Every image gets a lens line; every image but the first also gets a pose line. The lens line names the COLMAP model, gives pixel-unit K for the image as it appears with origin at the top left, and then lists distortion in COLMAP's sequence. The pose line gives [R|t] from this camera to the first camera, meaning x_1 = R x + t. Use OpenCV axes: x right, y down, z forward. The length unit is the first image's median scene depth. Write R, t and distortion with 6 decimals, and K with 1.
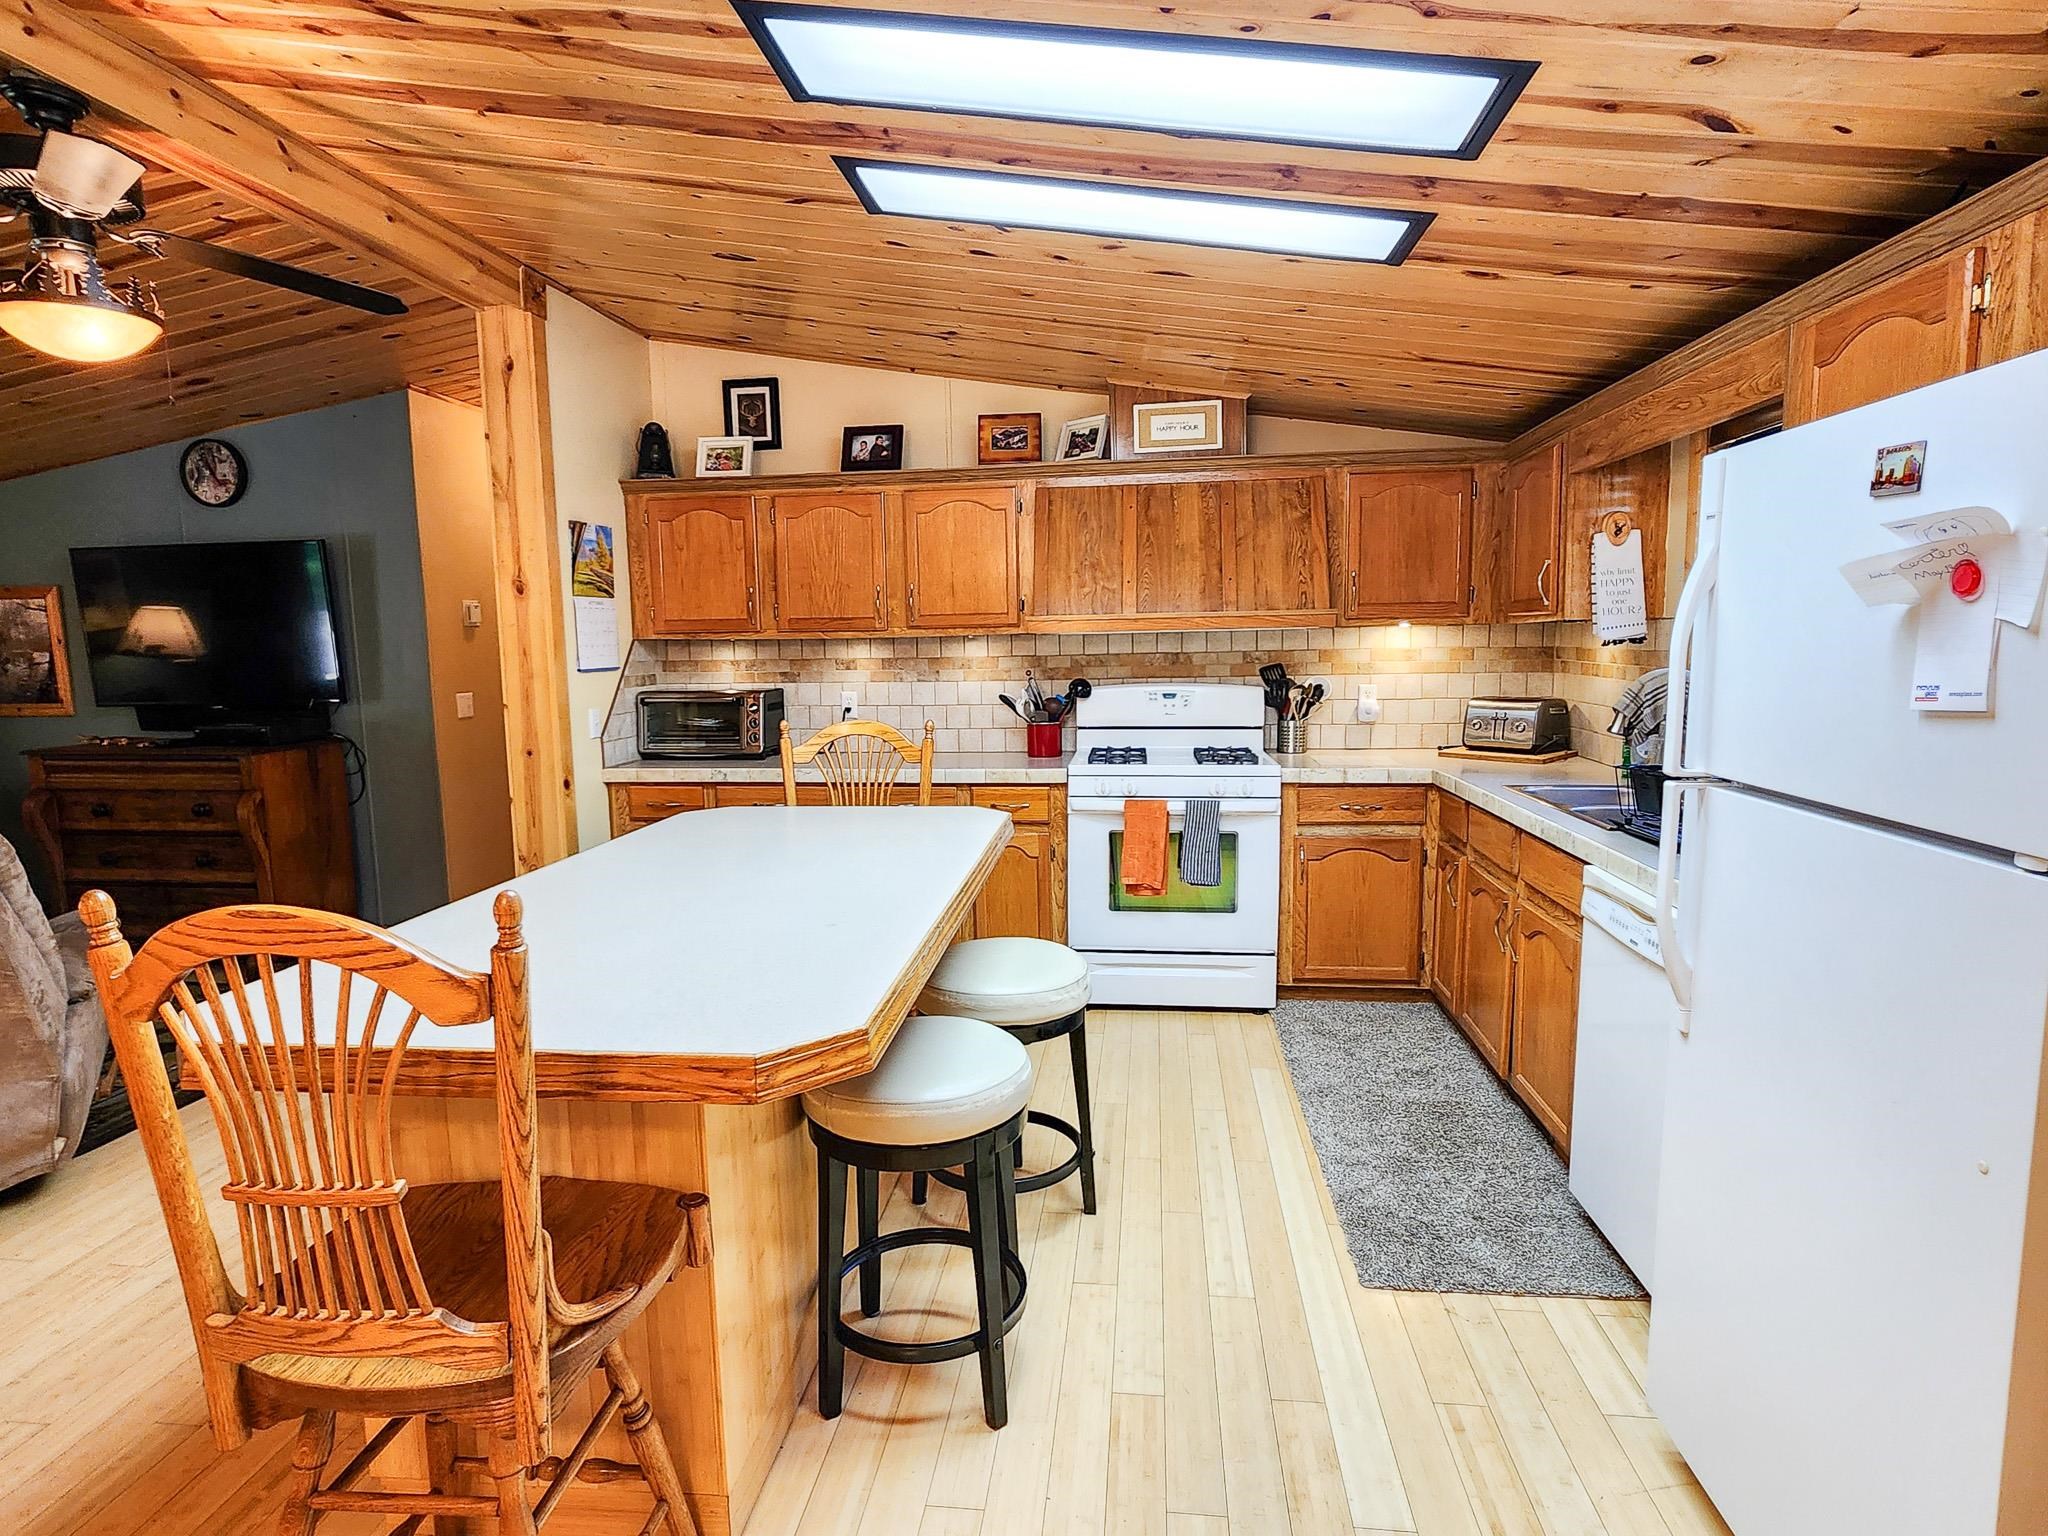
lens RADIAL K [[1106.7, 0, 1018.2], [0, 1106.7, 769.2], [0, 0, 1]] dist [0.002166, 0.000898]
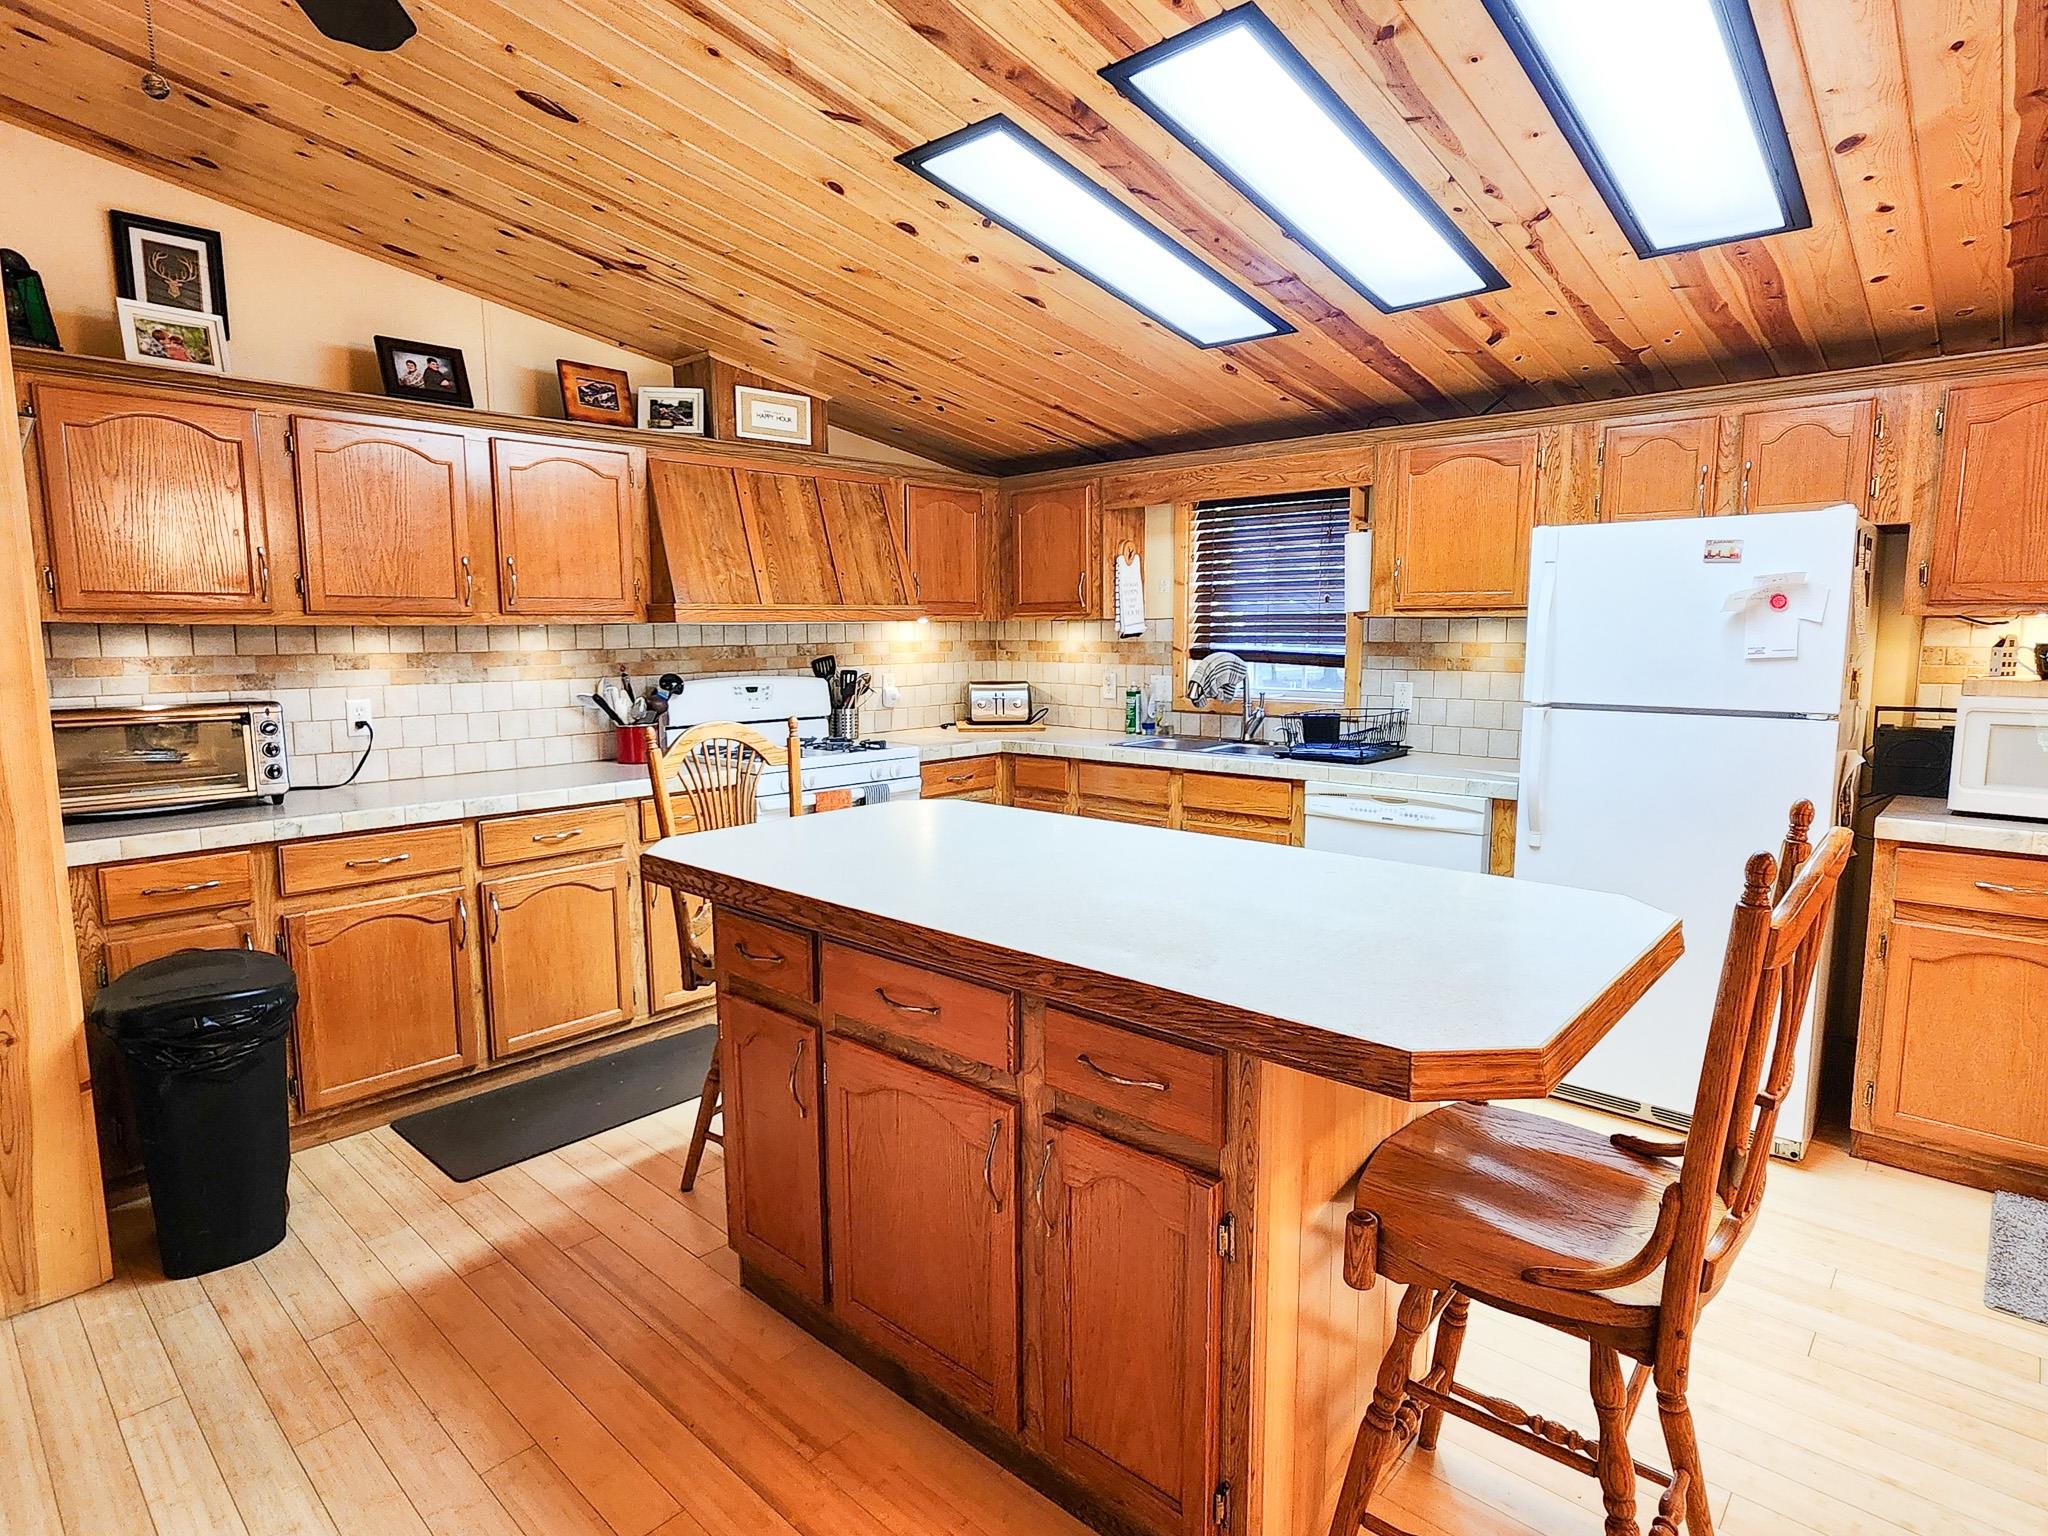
lens RADIAL K [[1106.7, 0, 1015.7], [0, 1106.7, 765.4], [0, 0, 1]] dist [0.002166, 0.000898]
pose [[0.581609, -0.087443, 0.808755, -0.530781], [0.092215, 0.994884, 0.041251, -0.018799], [-0.808225, 0.050587, 0.586697, 0.248299]]
